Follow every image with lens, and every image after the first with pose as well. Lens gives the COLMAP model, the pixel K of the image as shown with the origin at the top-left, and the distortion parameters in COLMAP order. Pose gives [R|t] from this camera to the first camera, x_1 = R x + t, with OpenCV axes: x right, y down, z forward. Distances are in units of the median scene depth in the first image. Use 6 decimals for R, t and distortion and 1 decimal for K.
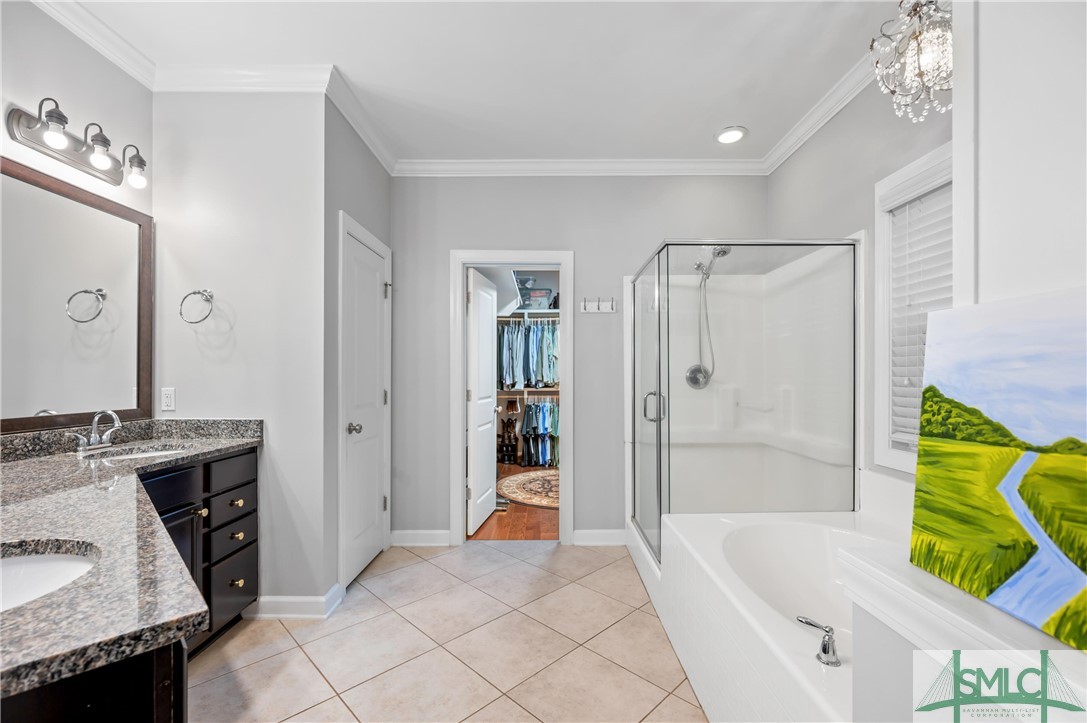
lens RADIAL K [[453.3, 0, 543.9], [0, 453.3, 372.7], [0, 0, 1]] dist [-0.001903, -0.000624]
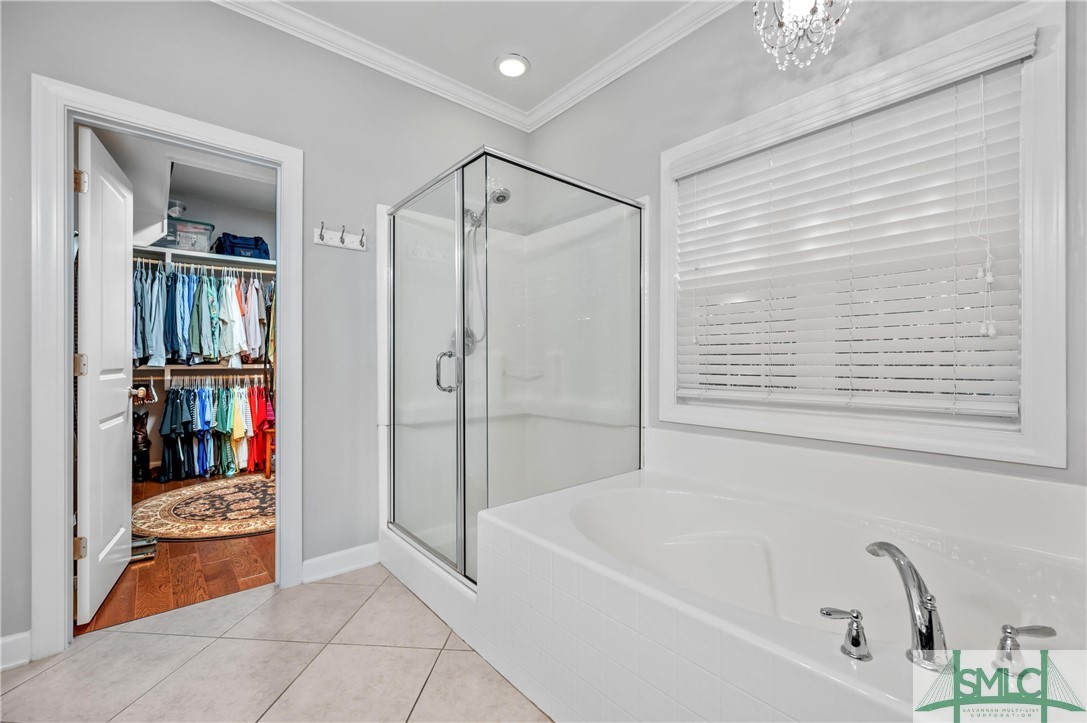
lens RADIAL K [[453.3, 0, 543.3], [0, 453.3, 362.7], [0, 0, 1]] dist [-0.001903, -0.000624]
pose [[0.760939, 0.002324, 0.648820, -0.095172], [-0.008241, 0.999948, 0.006083, 0.039810], [-0.648771, -0.009976, 0.760918, 0.237805]]
